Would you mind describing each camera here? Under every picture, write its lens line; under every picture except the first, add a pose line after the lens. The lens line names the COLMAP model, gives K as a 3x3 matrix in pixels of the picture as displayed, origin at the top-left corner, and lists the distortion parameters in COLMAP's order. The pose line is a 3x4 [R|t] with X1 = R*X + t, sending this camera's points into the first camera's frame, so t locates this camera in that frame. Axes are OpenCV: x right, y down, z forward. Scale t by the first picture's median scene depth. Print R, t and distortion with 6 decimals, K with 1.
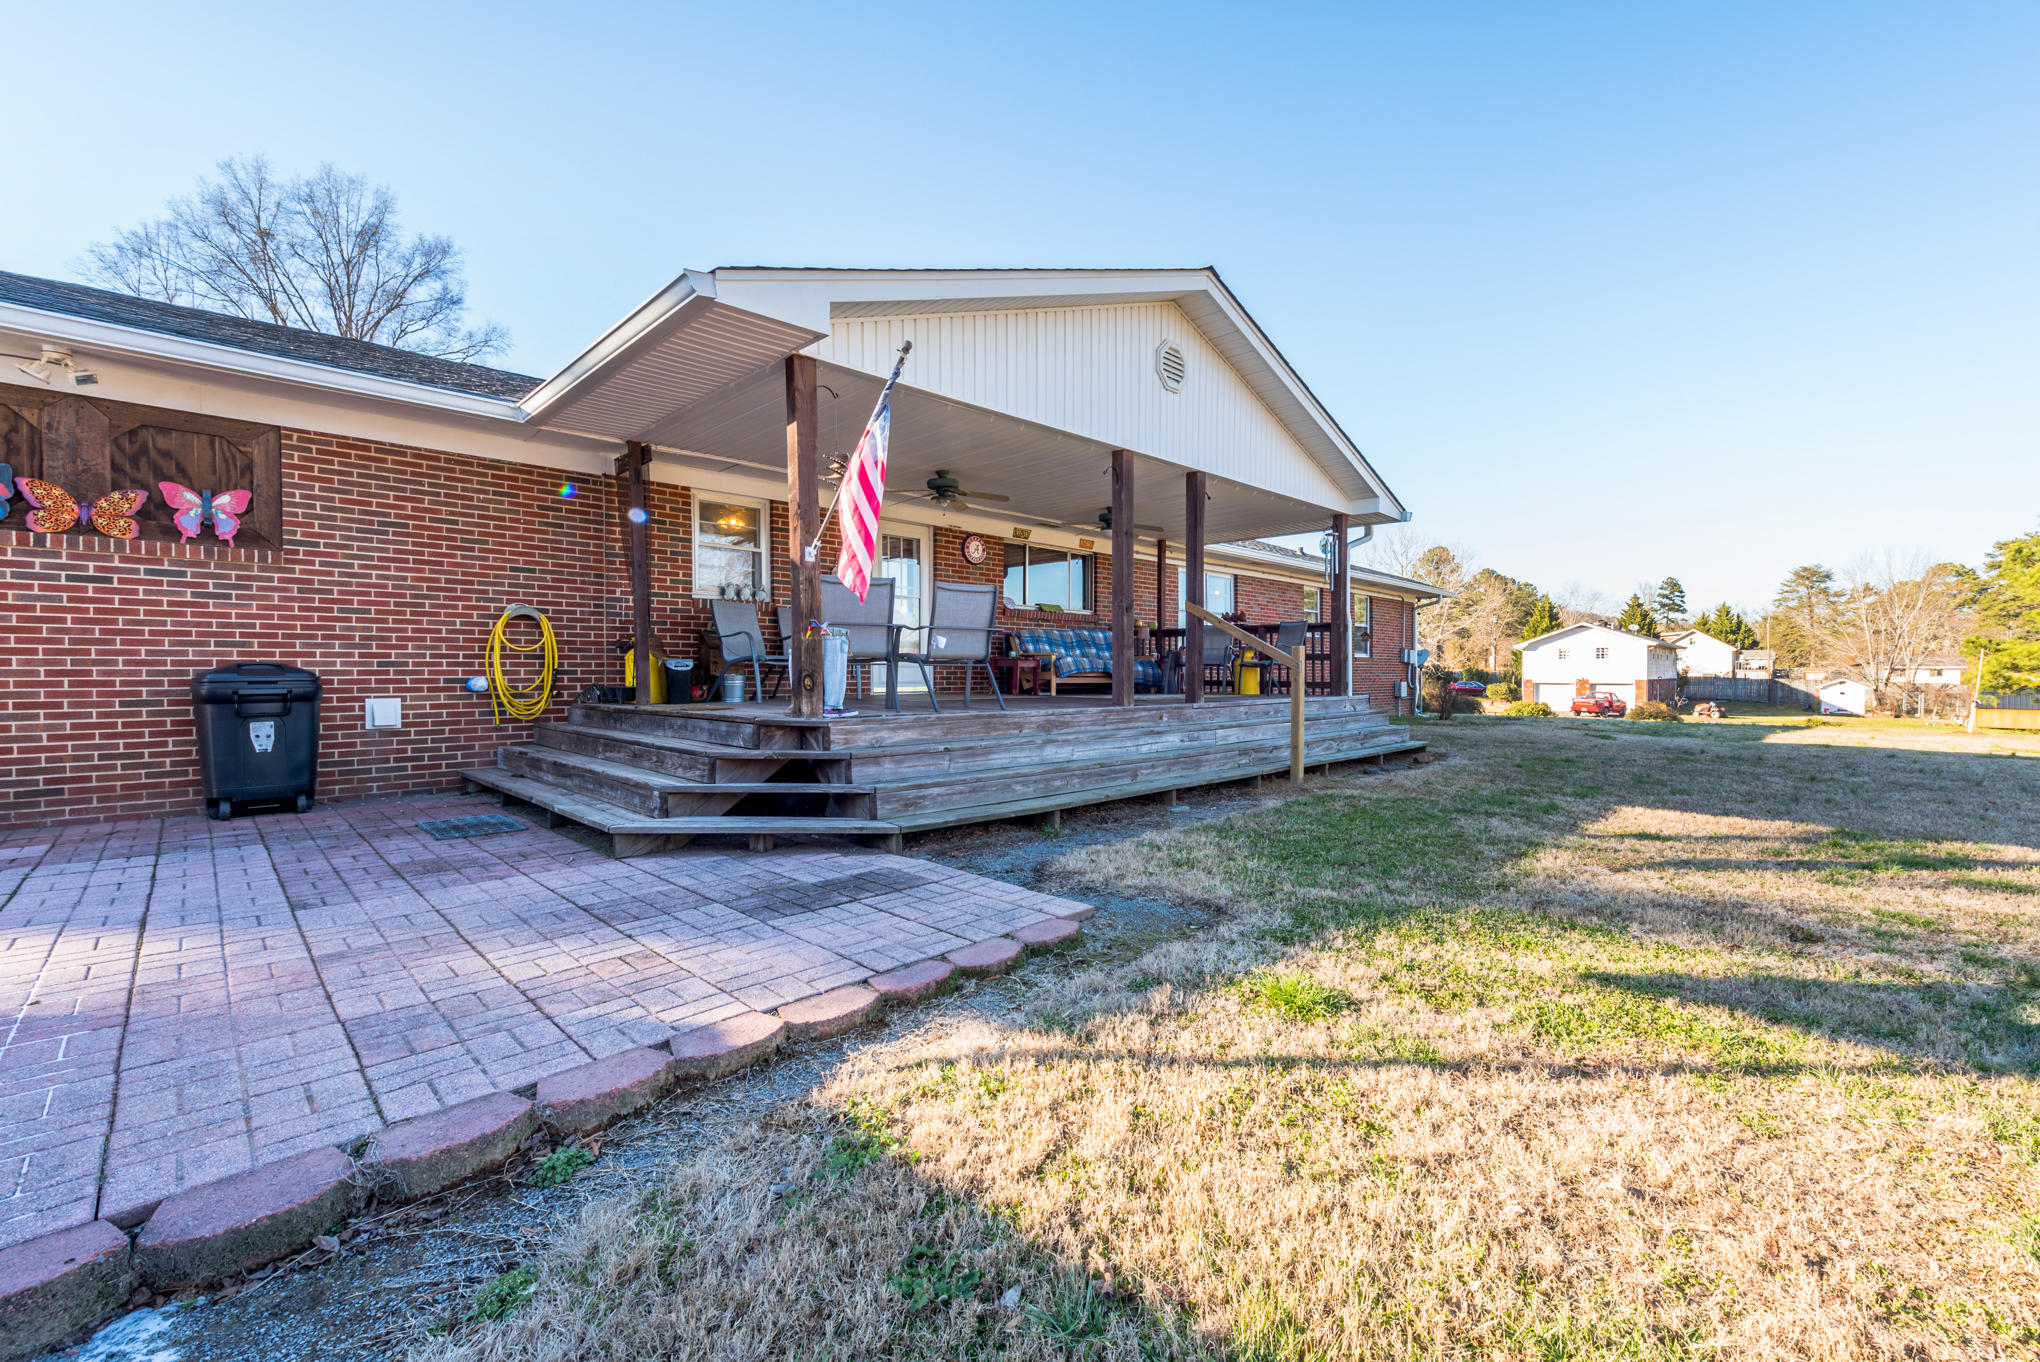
lens RADIAL K [[830.3, 0, 1134.0], [0, 830.3, 683.6], [0, 0, 1]] dist [0.015164, -0.000012]
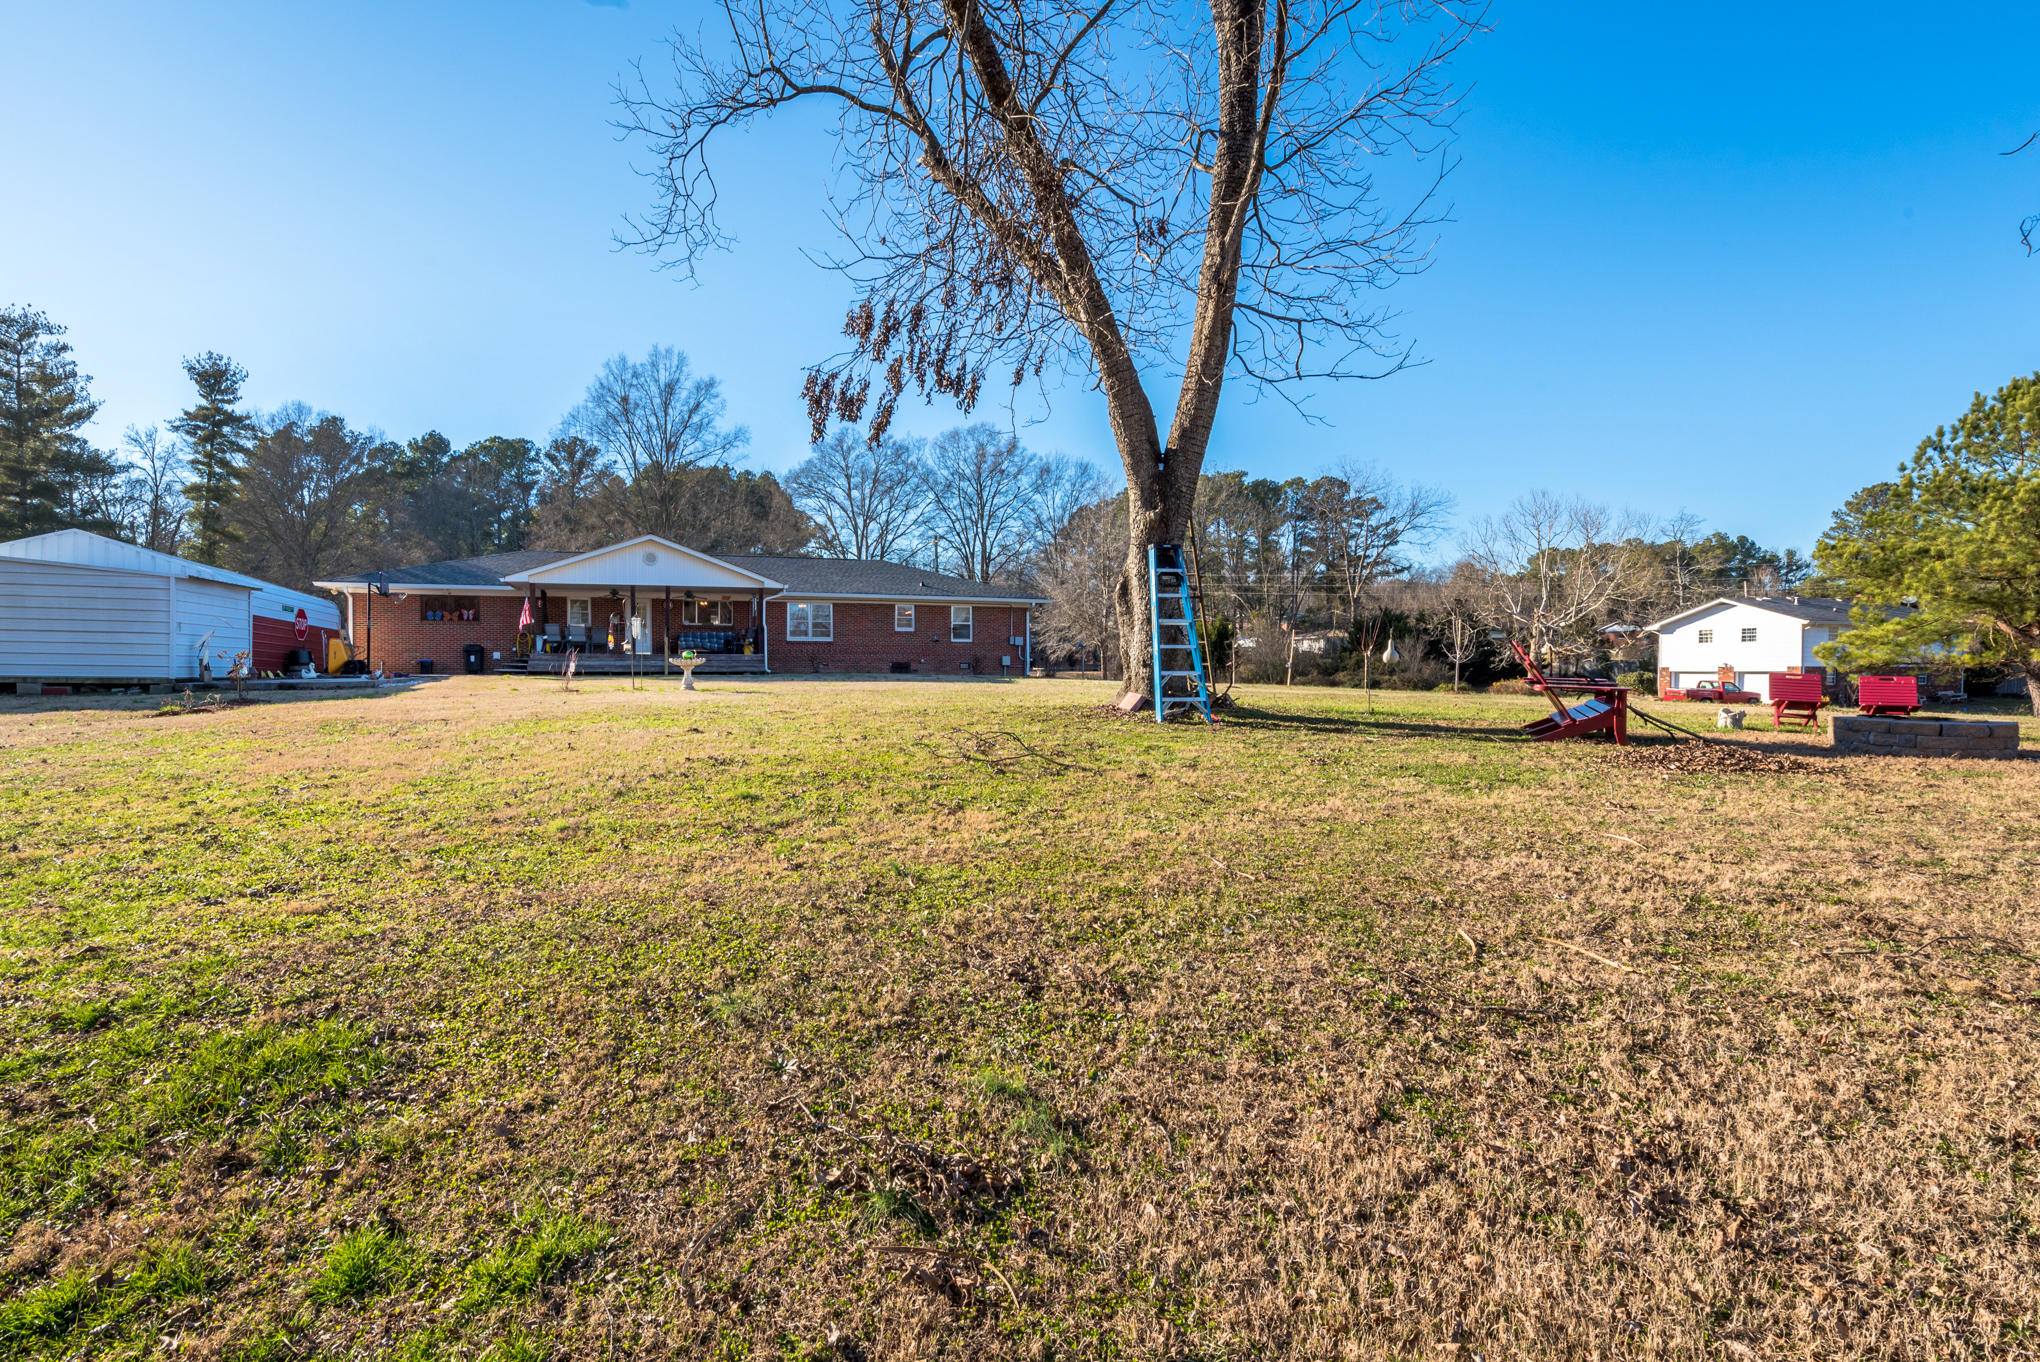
lens RADIAL K [[976.9, 0, 1020.0], [0, 976.9, 681.0], [0, 0, 1]] dist [0.019405, 0.000054]
pose [[0.878261, 0.004300, -0.478163, 2.467774], [-0.005813, 0.999982, -0.001686, 0.098359], [0.478147, 0.004260, 0.878270, -1.380379]]
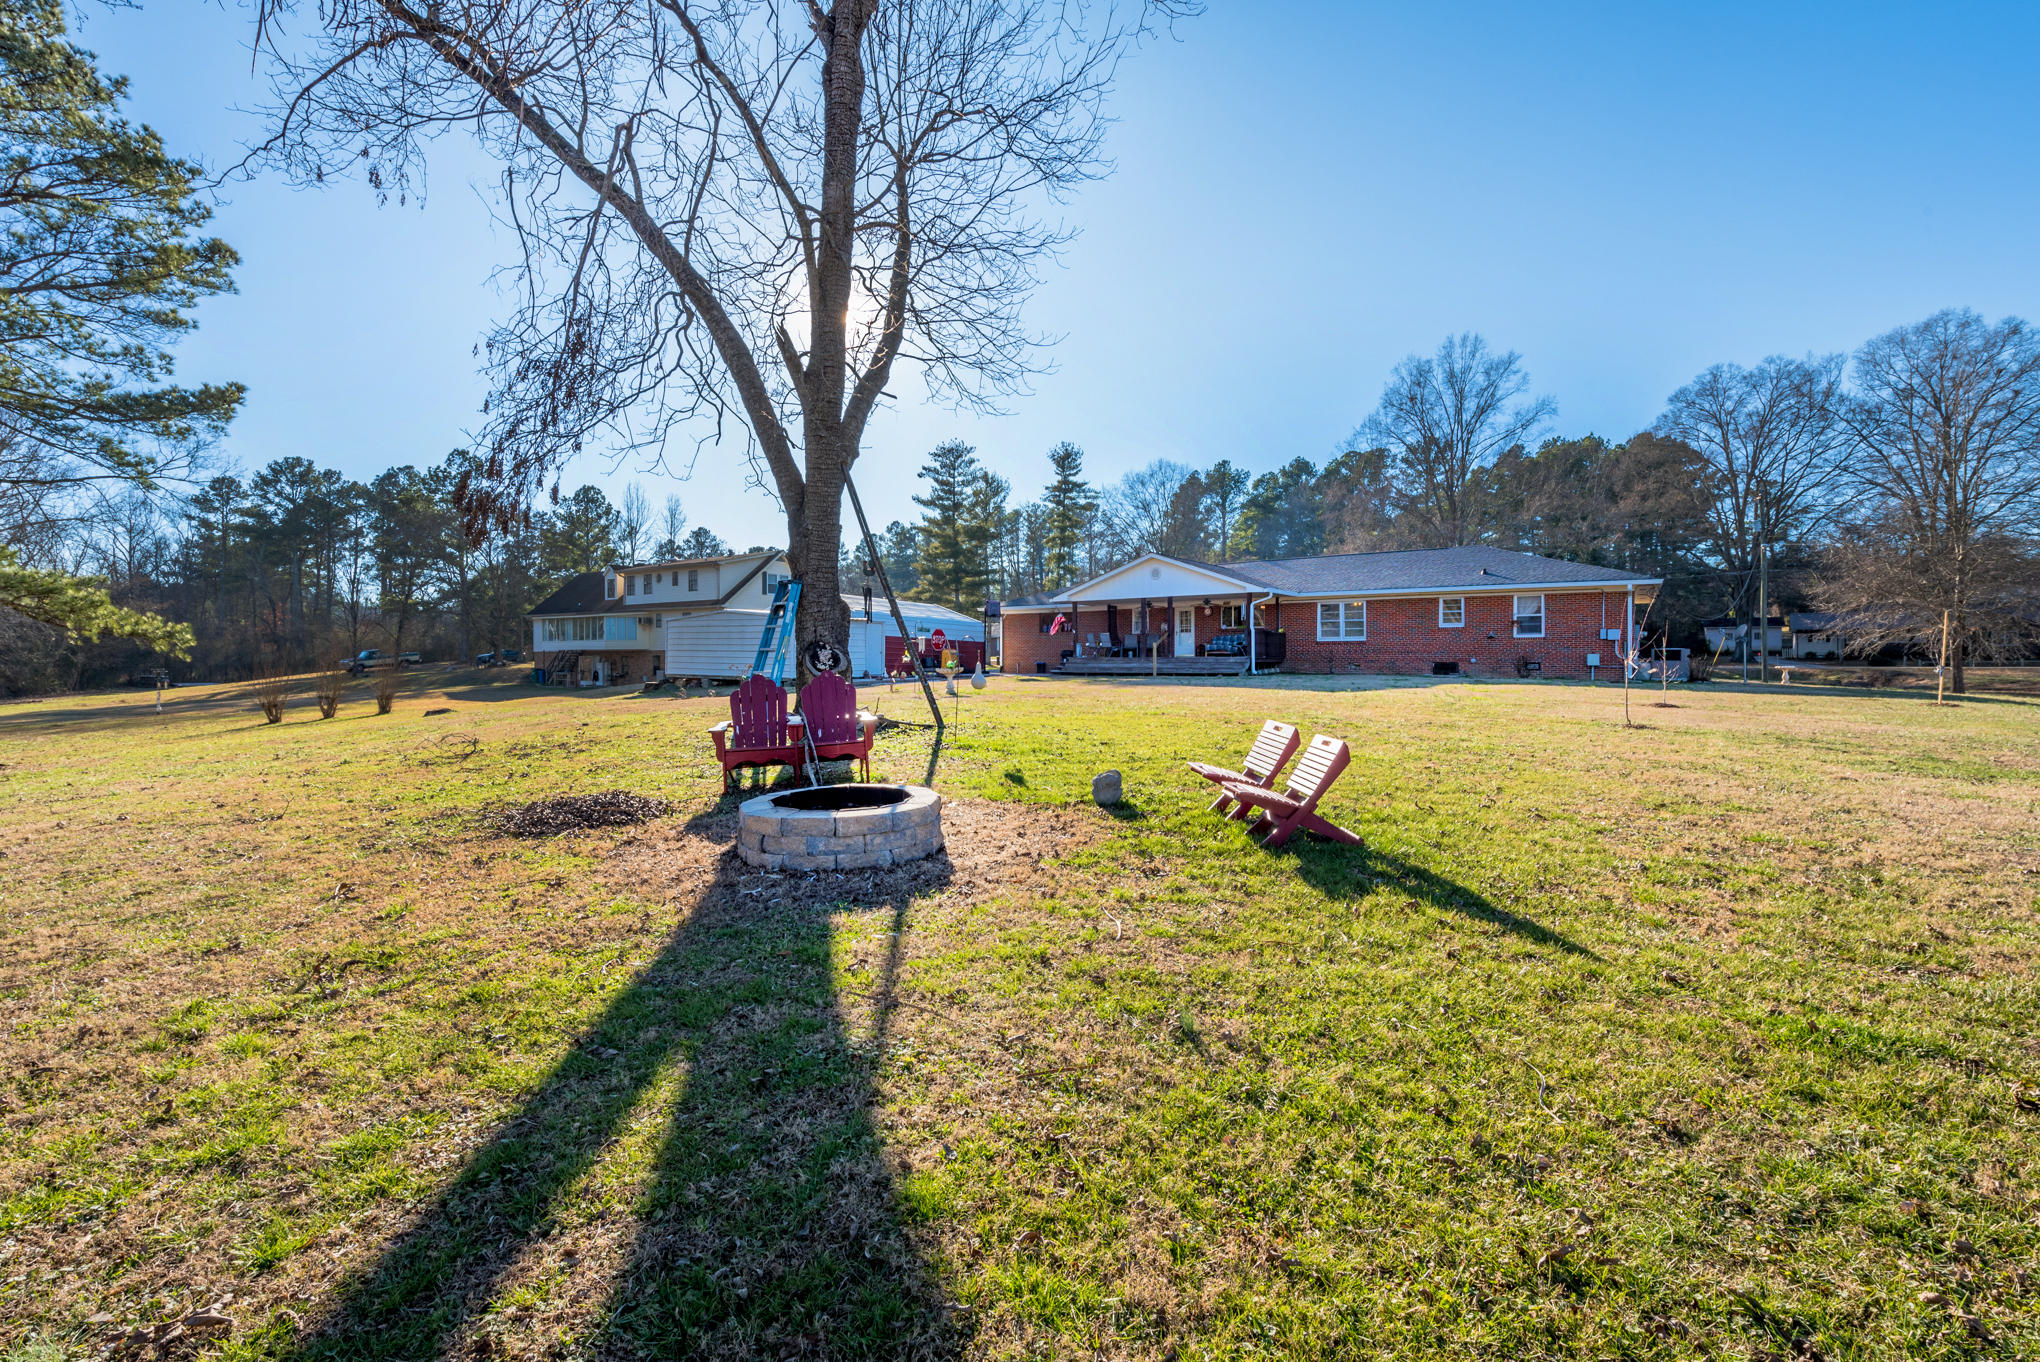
lens RADIAL K [[976.9, 0, 1020.0], [0, 976.9, 681.0], [0, 0, 1]] dist [0.019405, 0.000054]
pose [[0.146009, 0.016332, -0.989148, 3.341131], [-0.012093, 0.999818, 0.014723, 0.055031], [0.989209, 0.009812, 0.146180, -0.238416]]
